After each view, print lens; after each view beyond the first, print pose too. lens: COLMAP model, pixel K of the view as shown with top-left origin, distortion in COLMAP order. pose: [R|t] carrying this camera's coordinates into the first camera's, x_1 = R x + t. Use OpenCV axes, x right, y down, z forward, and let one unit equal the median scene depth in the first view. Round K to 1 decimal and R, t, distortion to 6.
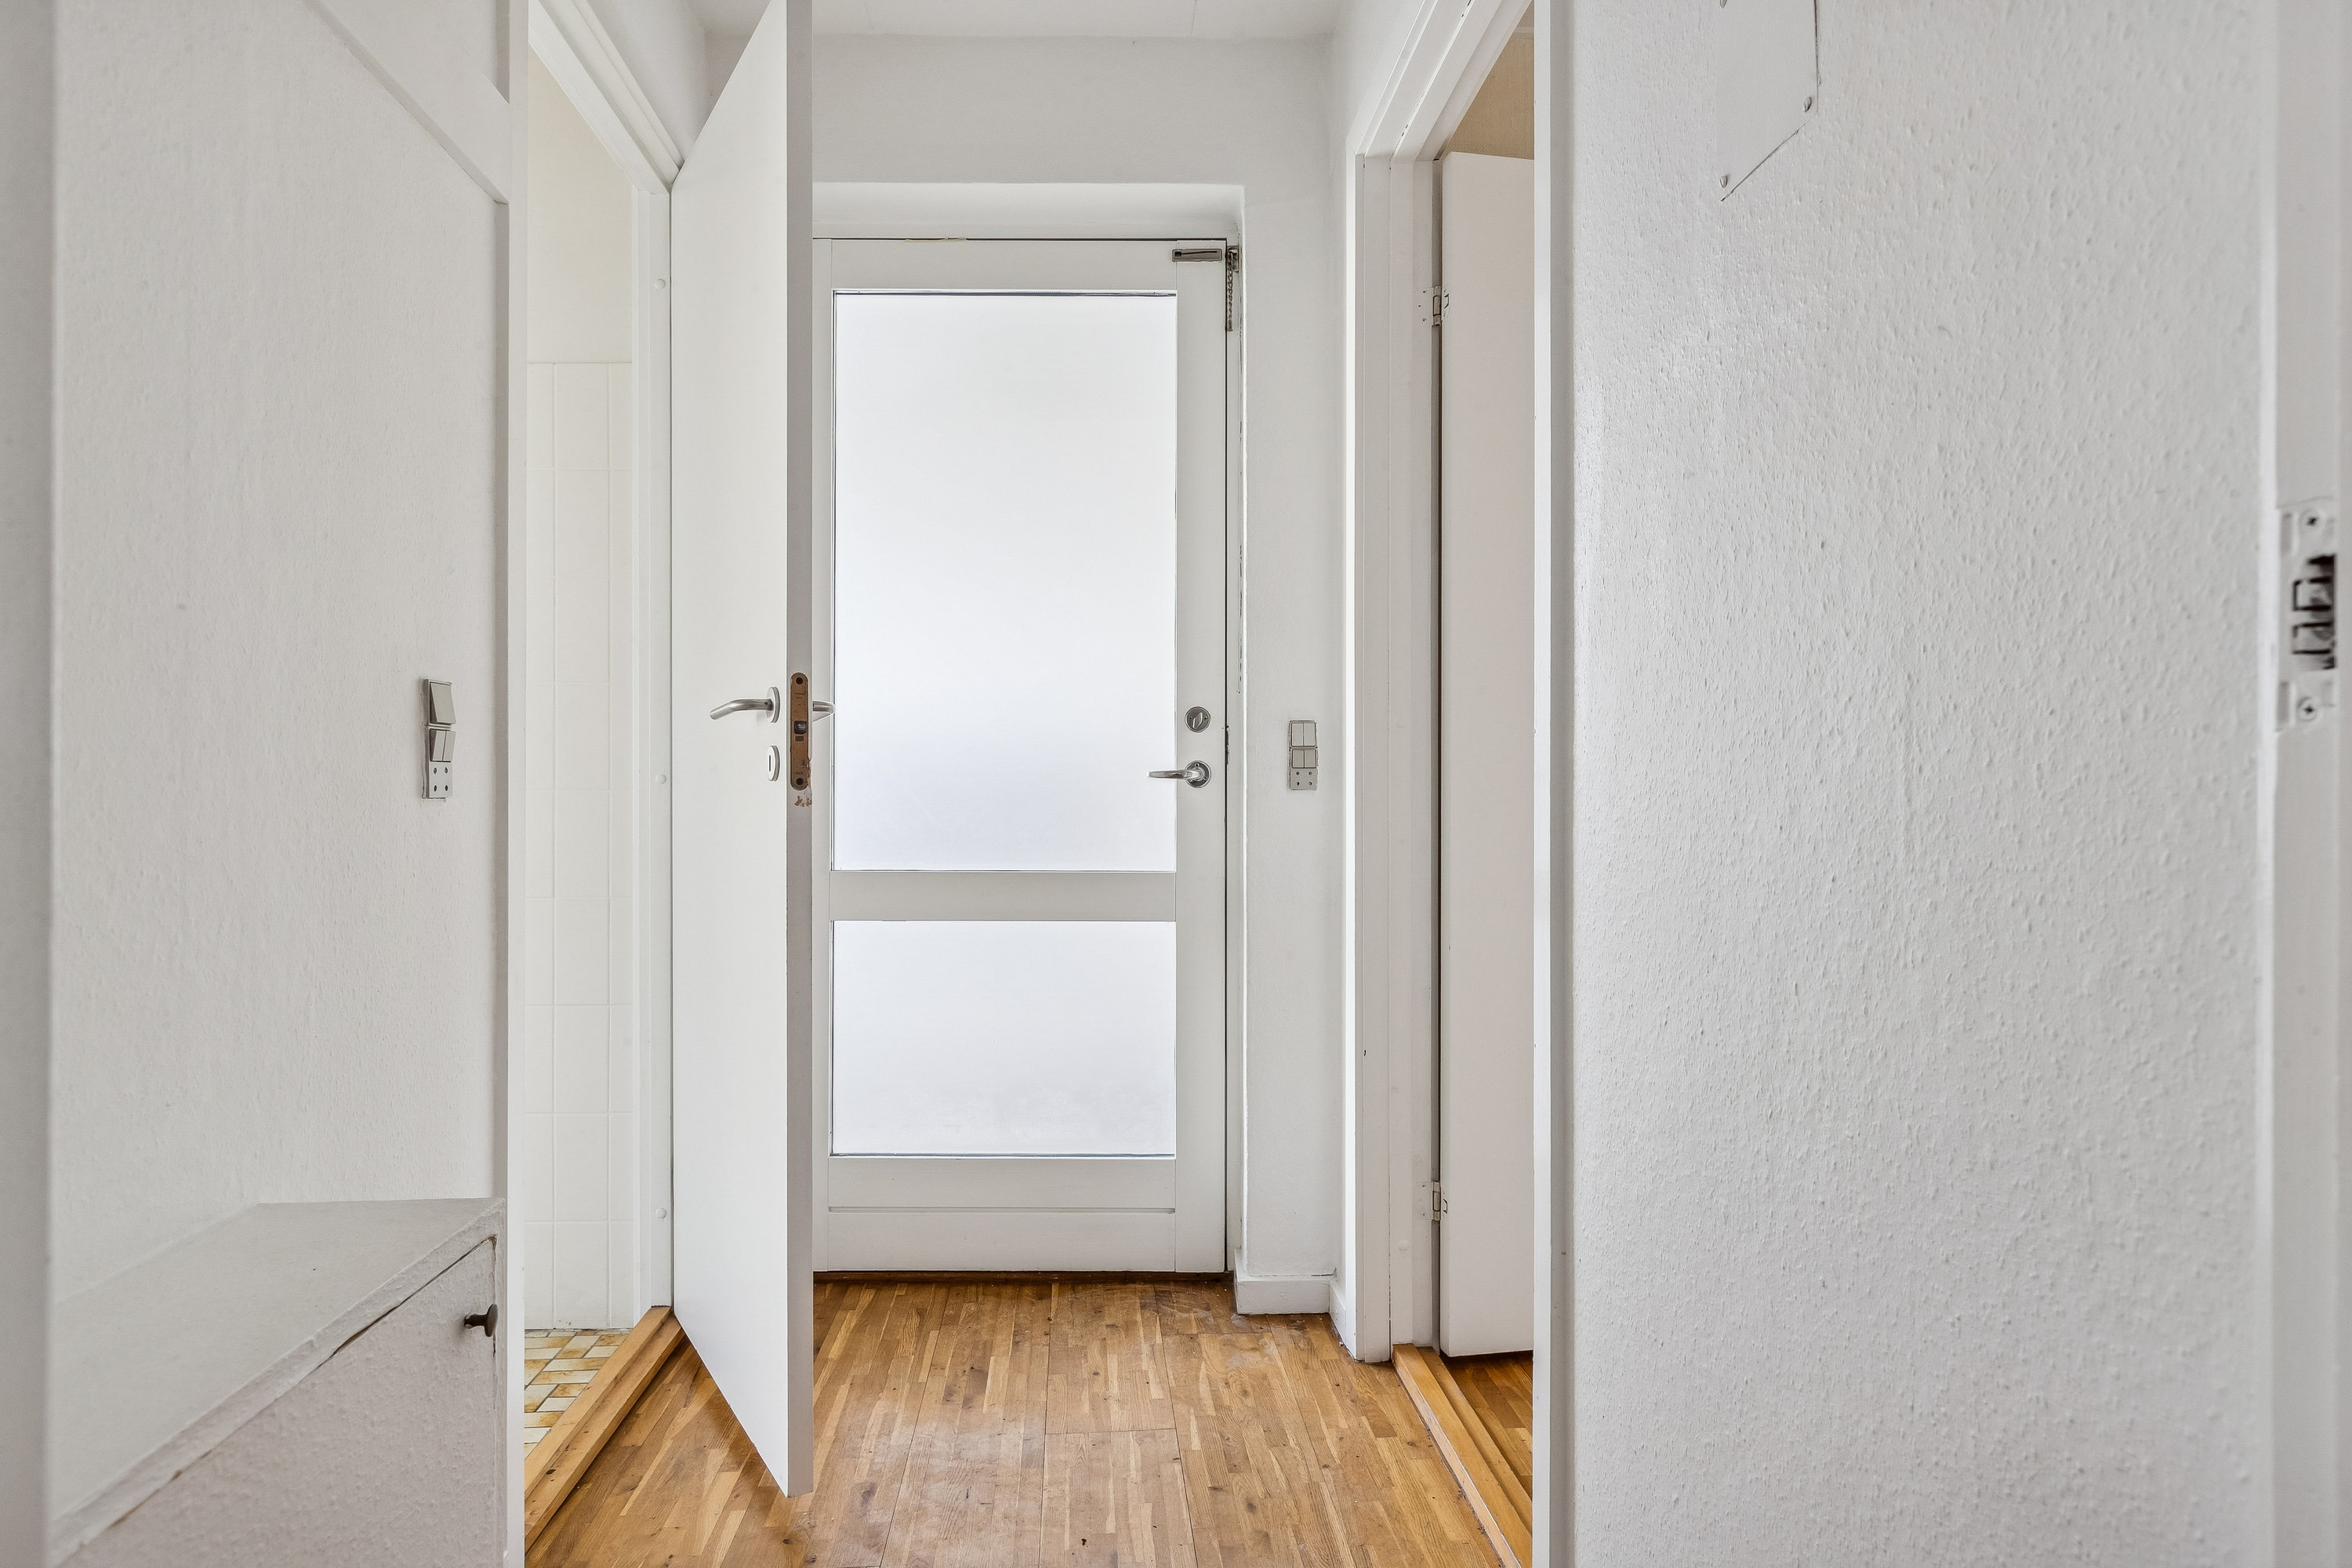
lens RADIAL K [[1269.1, 0, 1168.5], [0, 1269.1, 773.0], [0, 0, 1]] dist [0.000689, -0.005108]
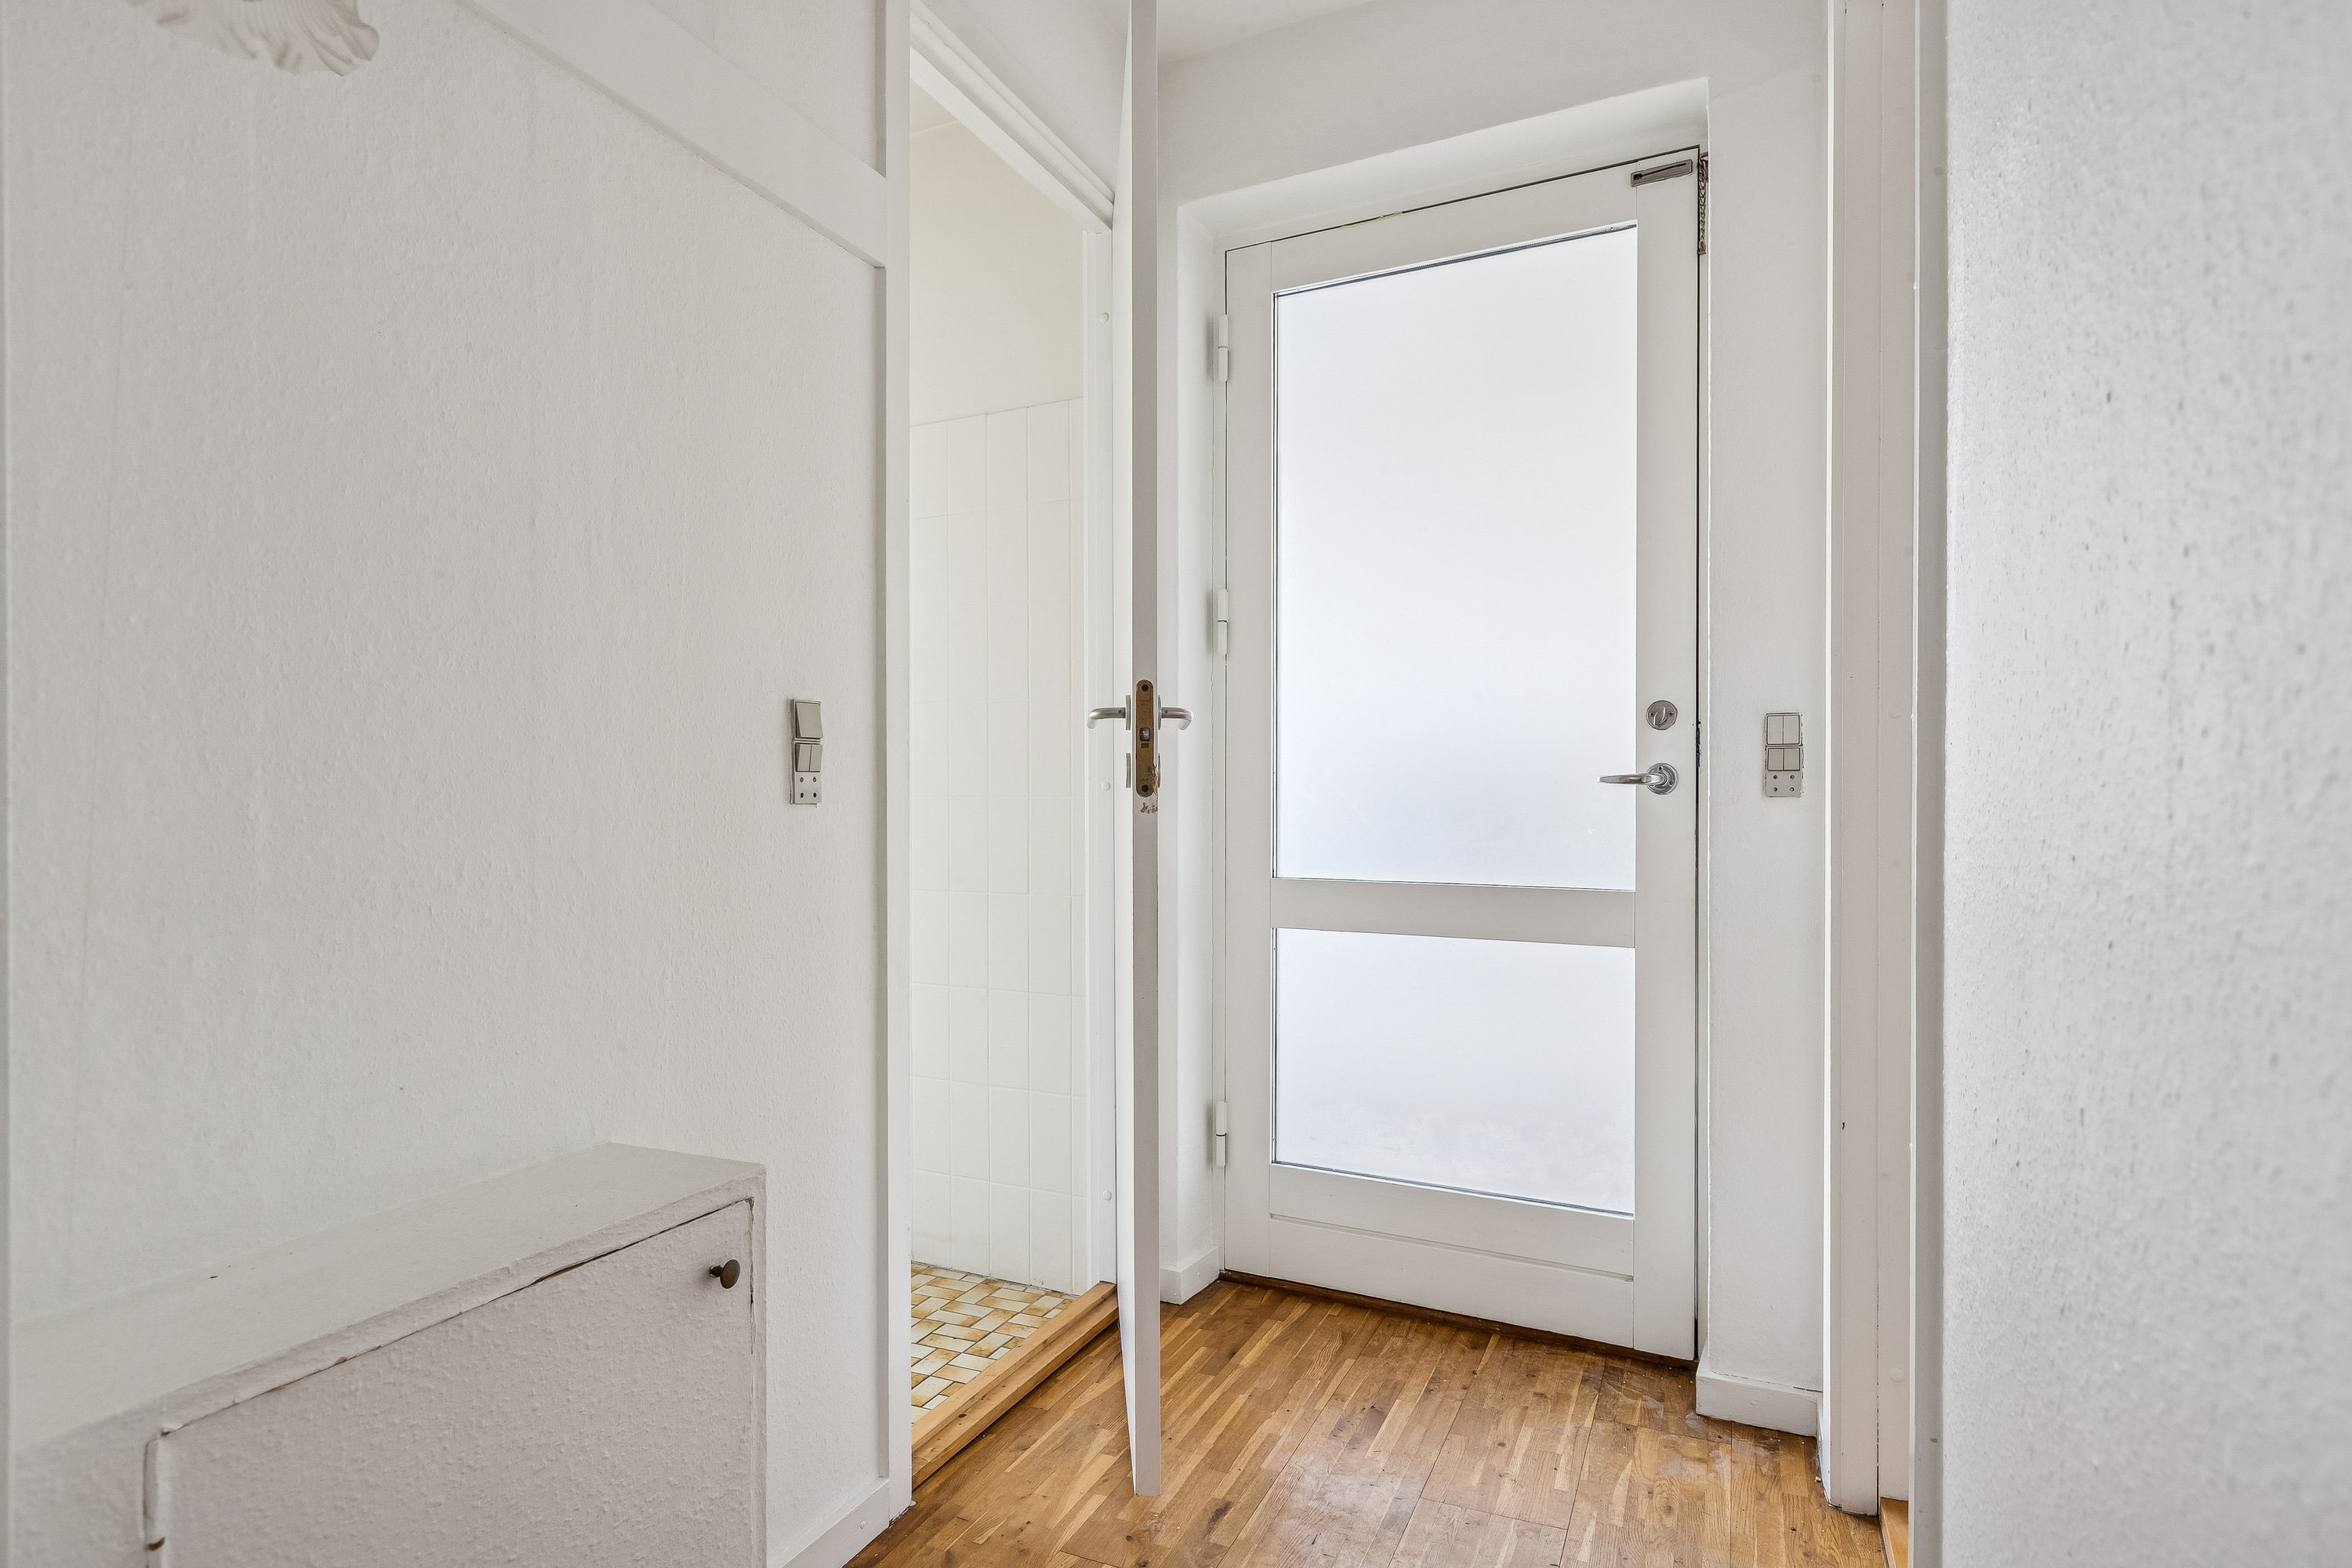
lens RADIAL K [[1269.1, 0, 1178.9], [0, 1269.1, 792.7], [0, 0, 1]] dist [0.000689, -0.005108]
pose [[0.882206, -0.000493, -0.470863, 0.175697], [0.005689, 0.999938, 0.009612, 0.000476], [0.470829, -0.011158, 0.882154, 0.108516]]
